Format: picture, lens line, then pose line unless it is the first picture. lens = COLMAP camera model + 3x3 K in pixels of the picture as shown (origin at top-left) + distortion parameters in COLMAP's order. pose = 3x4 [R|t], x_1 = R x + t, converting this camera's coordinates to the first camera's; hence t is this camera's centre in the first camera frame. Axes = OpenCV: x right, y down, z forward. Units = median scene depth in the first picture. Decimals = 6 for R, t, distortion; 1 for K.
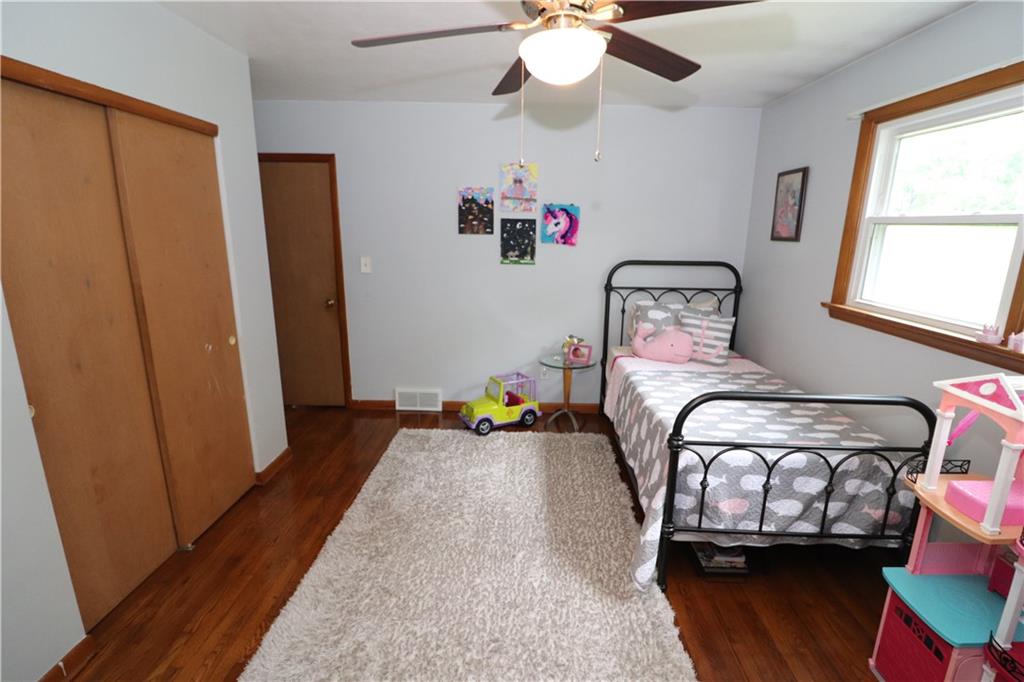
lens RADIAL K [[478.9, 0, 524.5], [0, 478.9, 340.4], [0, 0, 1]] dist [0.002650, -0.013921]
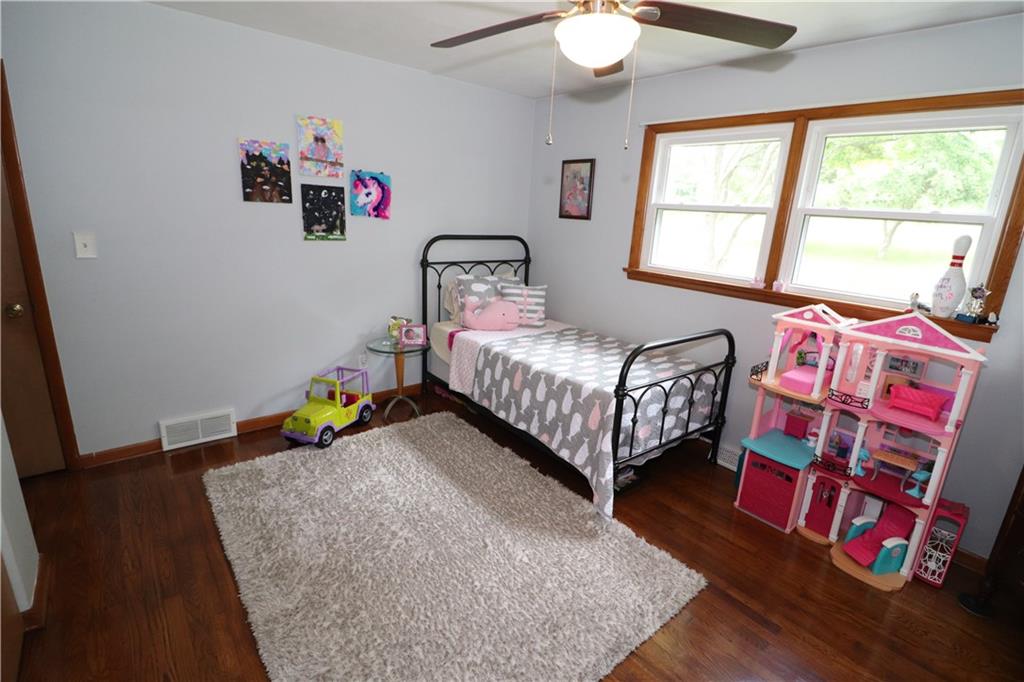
lens RADIAL K [[478.9, 0, 524.5], [0, 478.9, 340.4], [0, 0, 1]] dist [0.002650, -0.013921]
pose [[0.749067, -0.148057, 0.645738, -0.335605], [0.107917, 0.988958, 0.101567, -0.033852], [-0.653645, -0.006395, 0.756774, 0.137402]]
